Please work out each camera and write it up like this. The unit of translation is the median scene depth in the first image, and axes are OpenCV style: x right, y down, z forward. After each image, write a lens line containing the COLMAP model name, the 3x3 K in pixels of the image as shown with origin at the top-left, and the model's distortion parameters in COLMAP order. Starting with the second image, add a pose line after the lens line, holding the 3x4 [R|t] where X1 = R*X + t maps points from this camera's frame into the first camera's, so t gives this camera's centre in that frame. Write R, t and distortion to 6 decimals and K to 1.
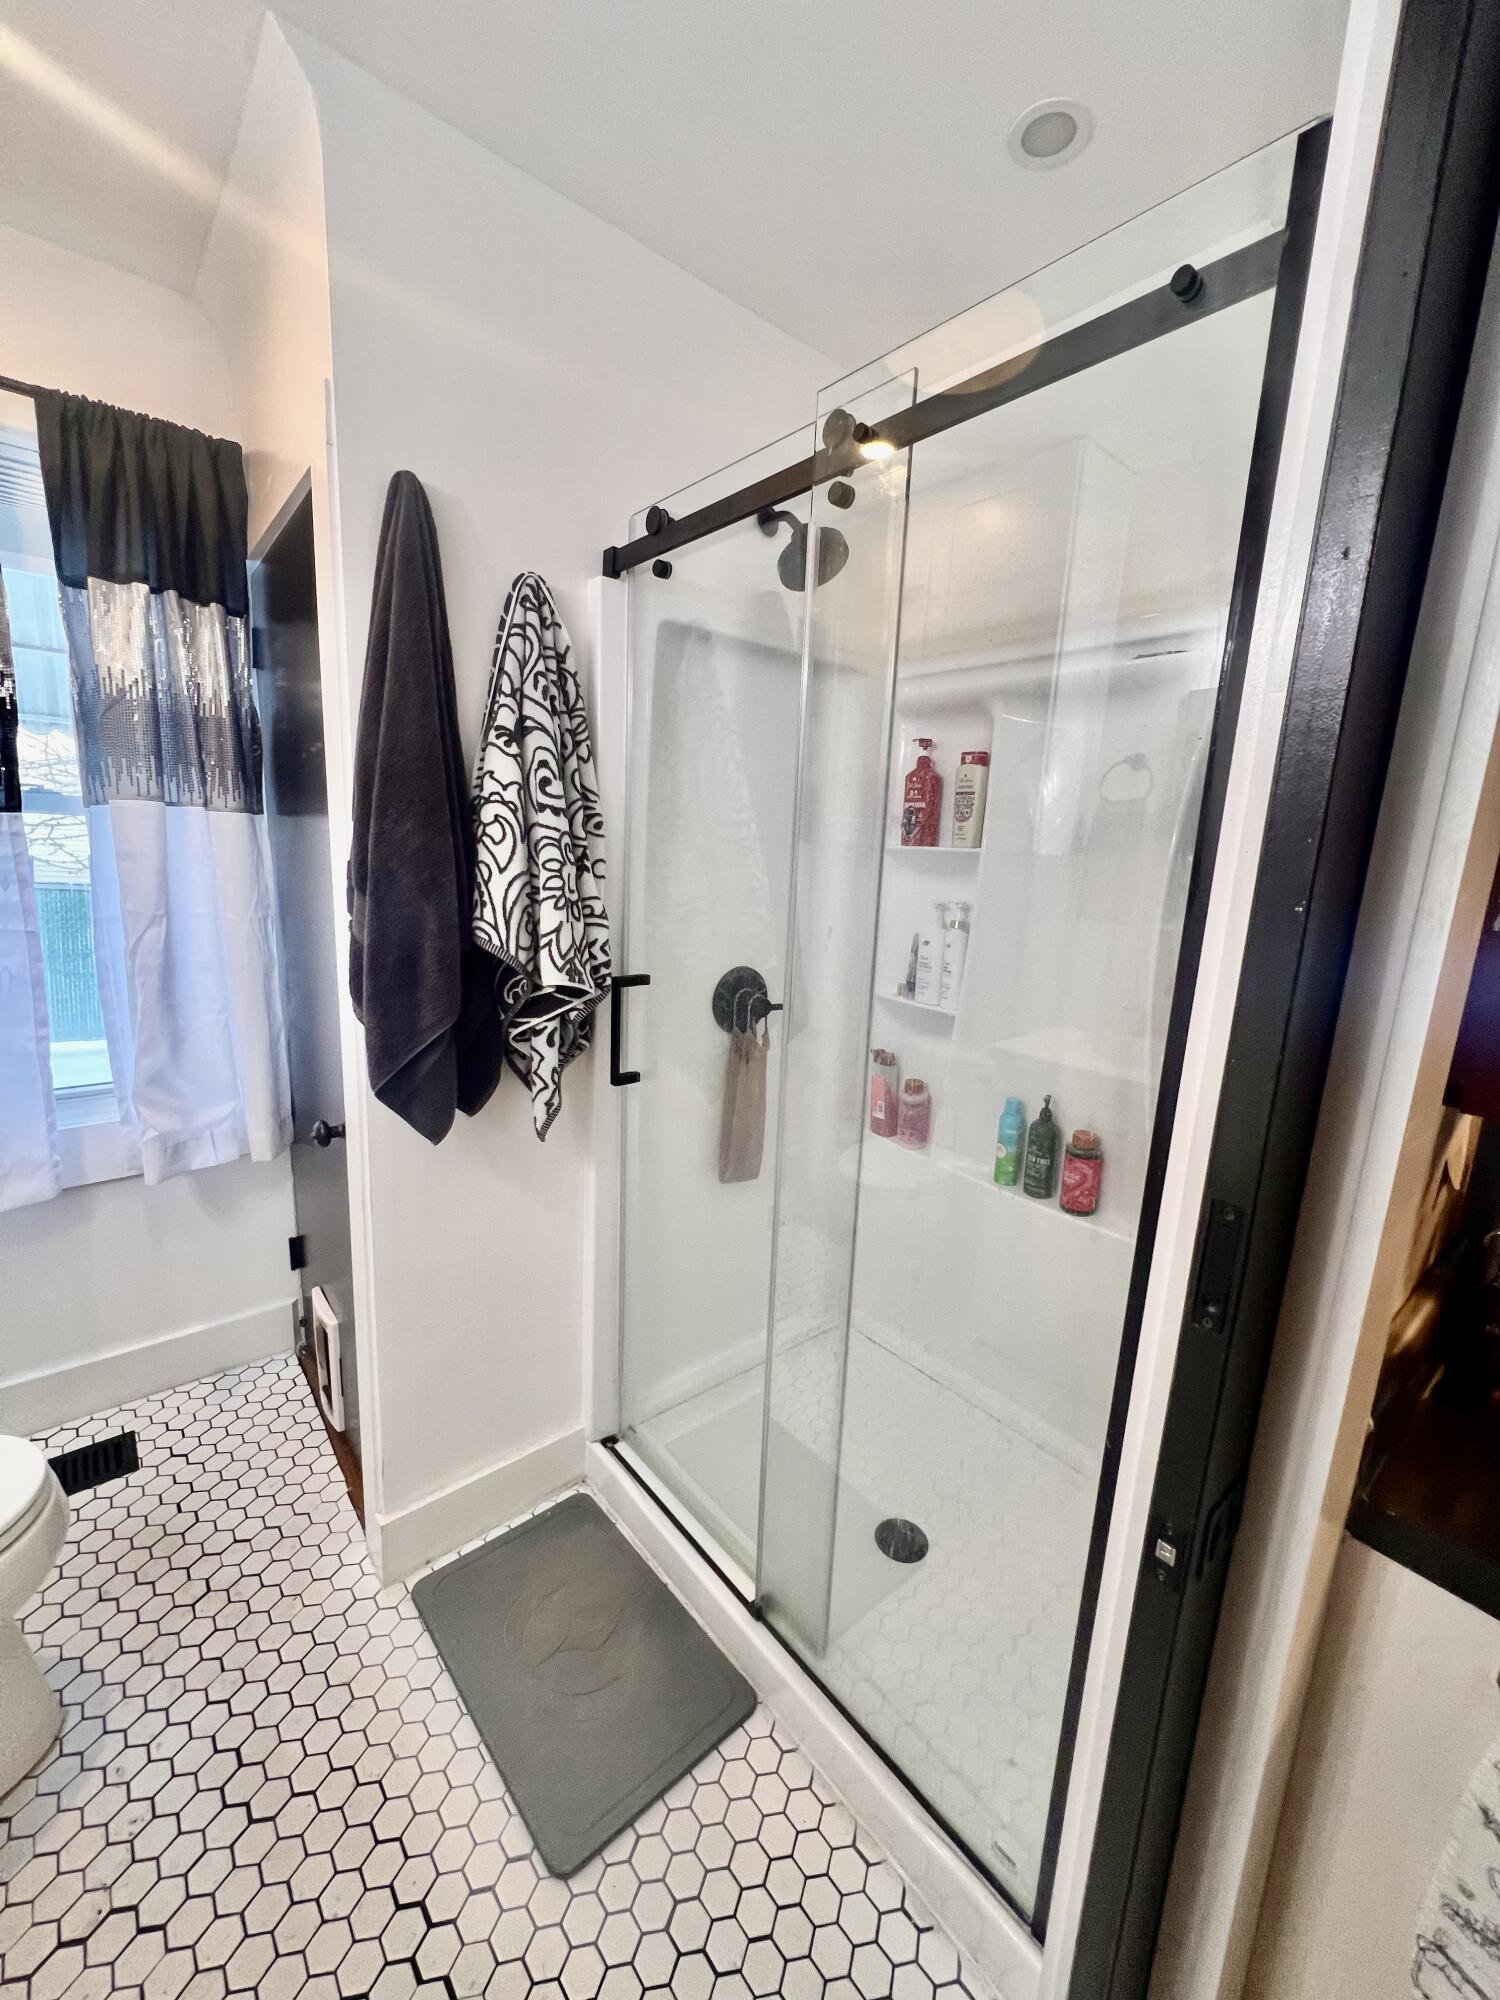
lens RADIAL K [[795.6, 0, 753.2], [0, 795.6, 997.6], [0, 0, 1]] dist [-0.001240, -0.000024]
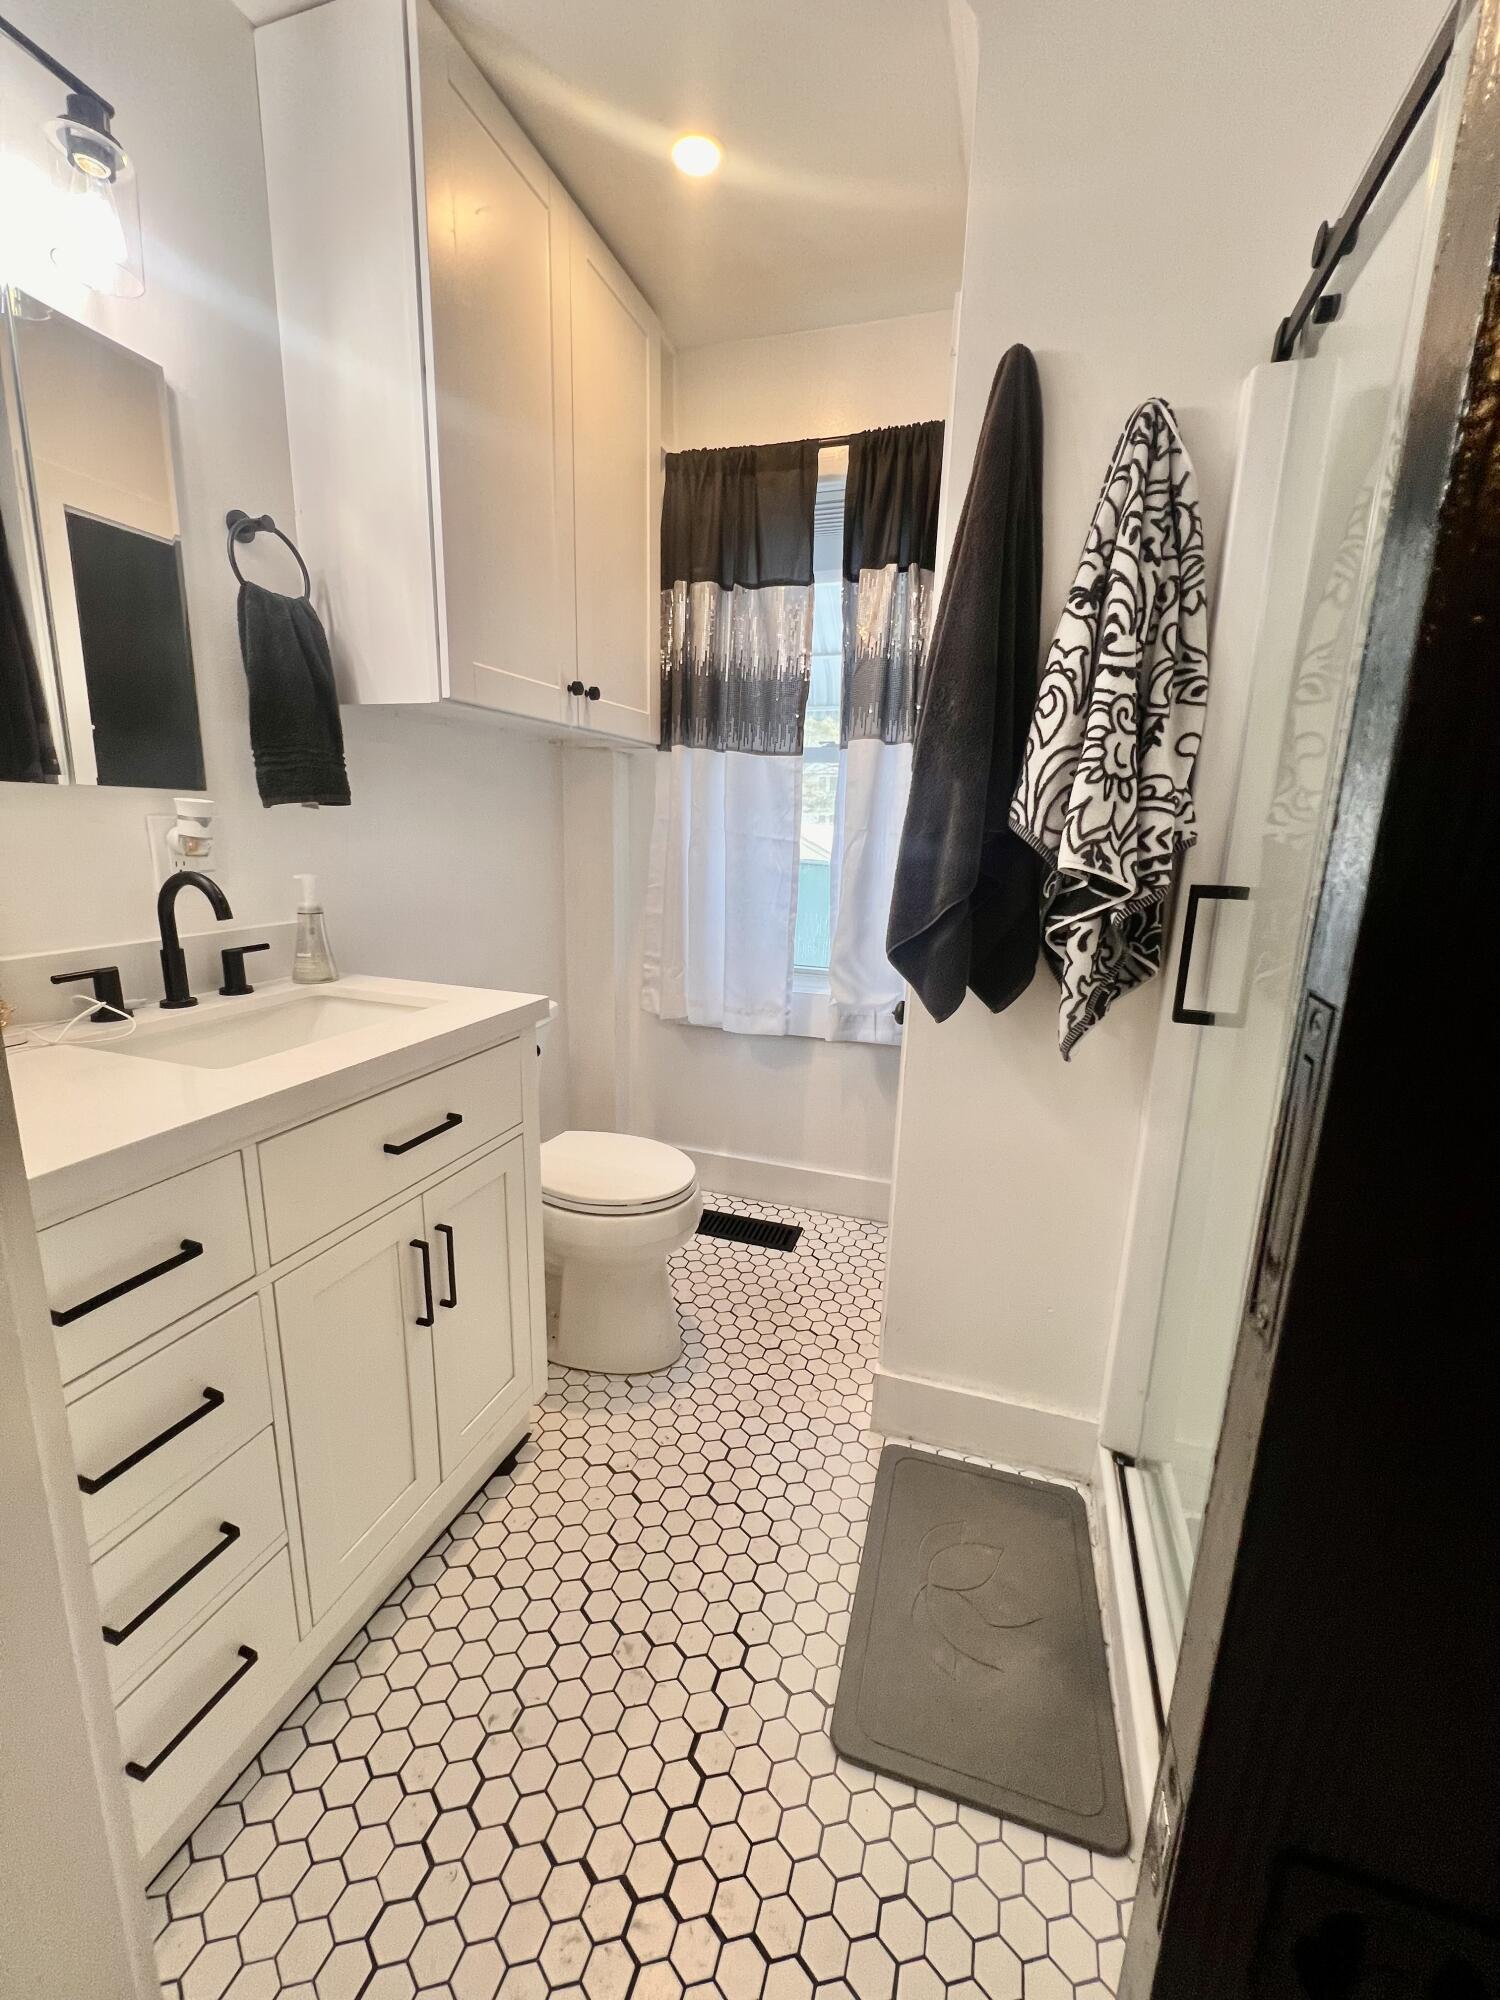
lens RADIAL K [[795.6, 0, 753.2], [0, 795.6, 997.6], [0, 0, 1]] dist [-0.001240, -0.000024]
pose [[0.524746, 0.149870, -0.837962, 0.306178], [-0.164628, 0.983663, 0.072836, 0.110288], [0.835188, 0.099732, 0.540846, 0.229777]]
